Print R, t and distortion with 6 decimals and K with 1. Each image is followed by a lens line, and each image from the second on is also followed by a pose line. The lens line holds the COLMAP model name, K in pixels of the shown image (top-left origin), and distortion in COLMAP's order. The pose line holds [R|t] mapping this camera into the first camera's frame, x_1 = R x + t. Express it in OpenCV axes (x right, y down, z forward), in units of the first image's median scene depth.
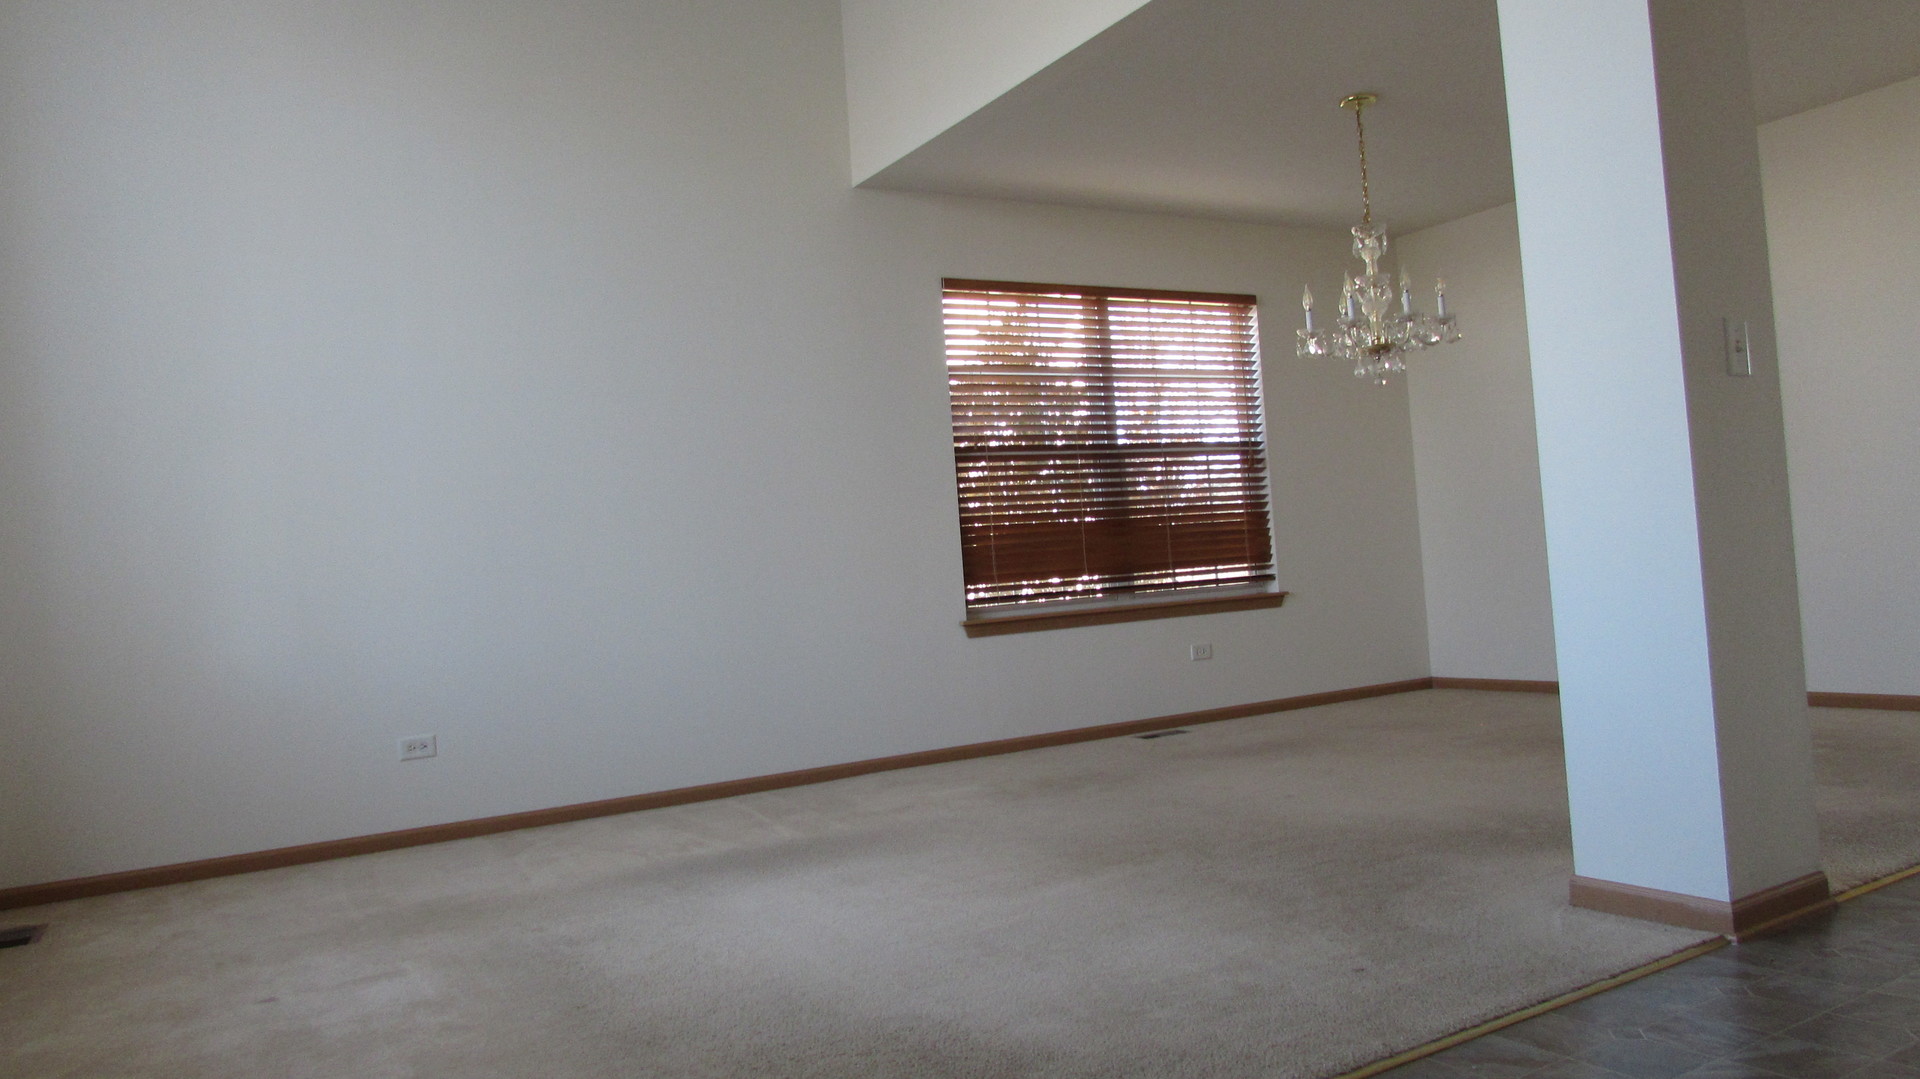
lens RADIAL K [[1359.2, 0, 967.6], [0, 1359.2, 533.6], [0, 0, 1]] dist [-0.042482, 0.022135]
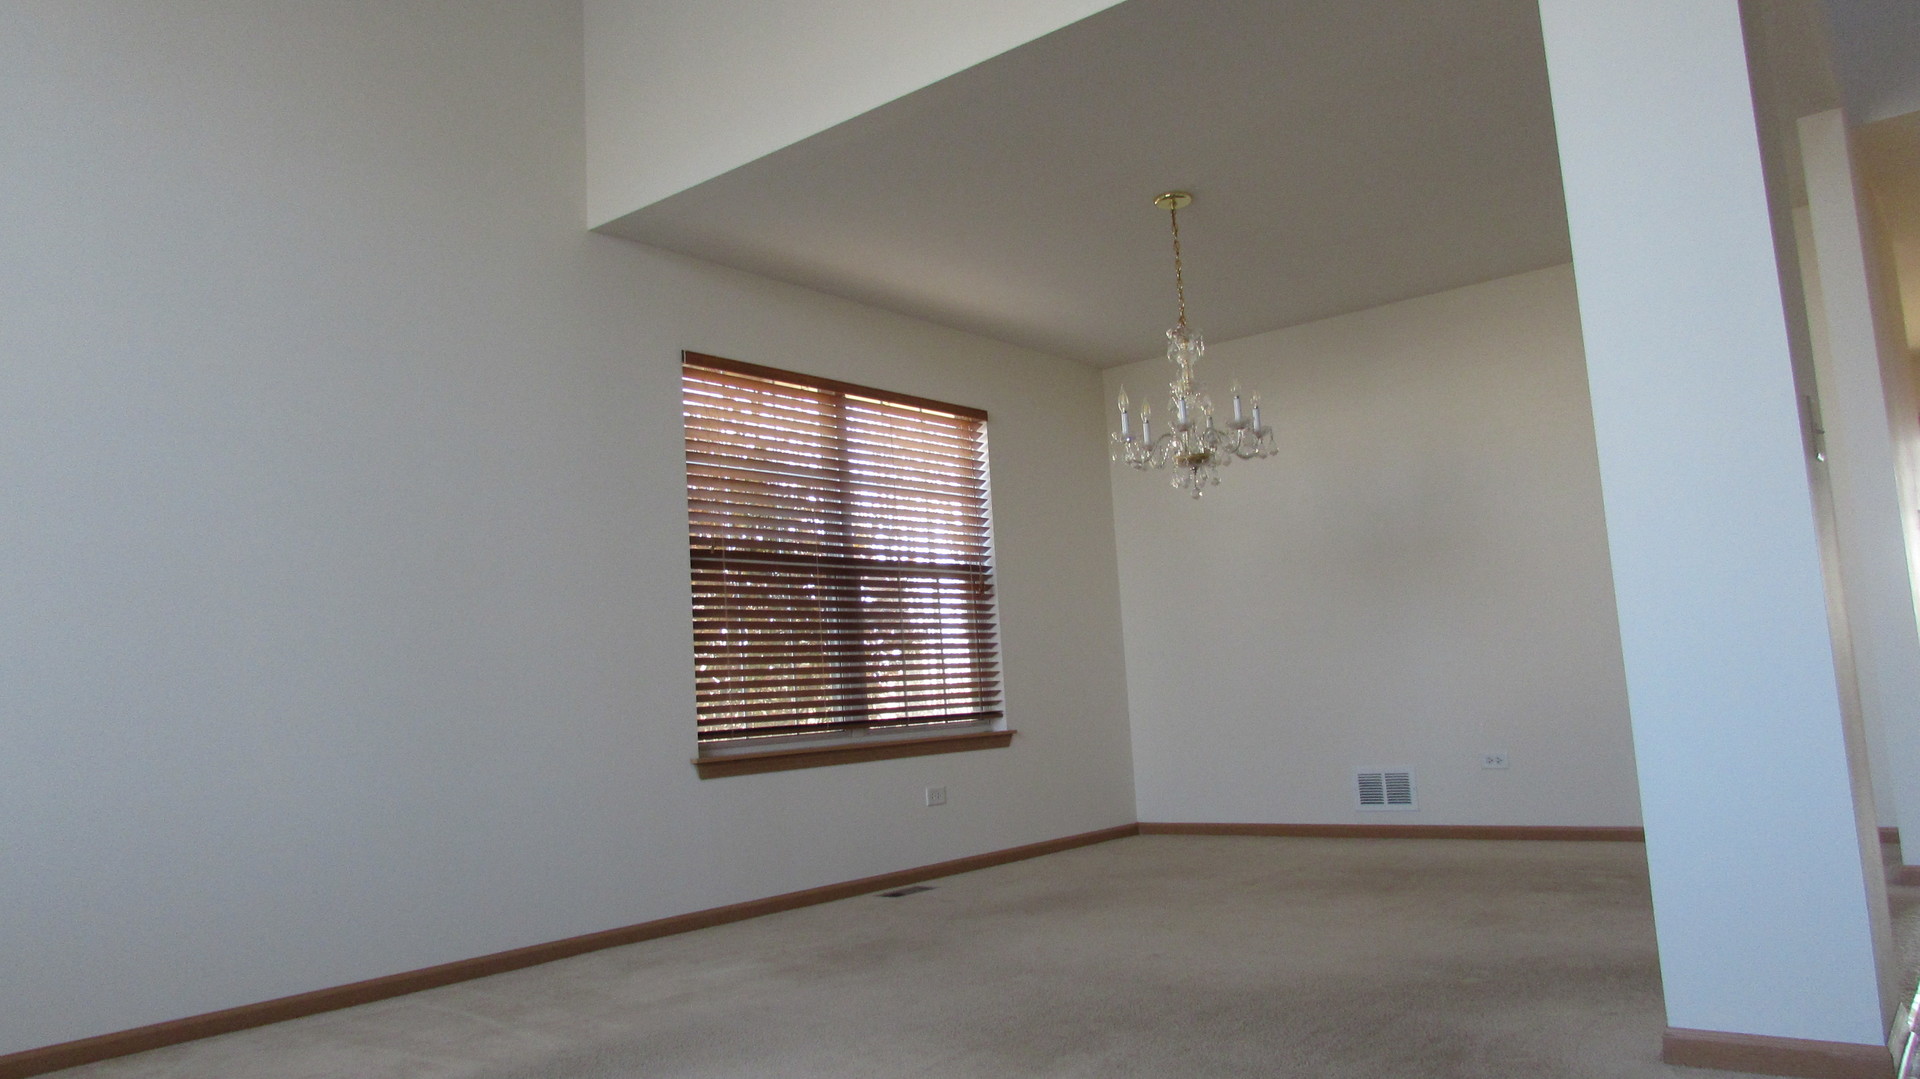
lens RADIAL K [[1359.2, 0, 957.2], [0, 1359.2, 537.6], [0, 0, 1]] dist [-0.042482, 0.022135]
pose [[0.936827, 0.054985, 0.345444, -0.132452], [-0.015069, 0.992995, -0.117191, 0.022919], [-0.349468, 0.104582, 0.931093, 0.149626]]
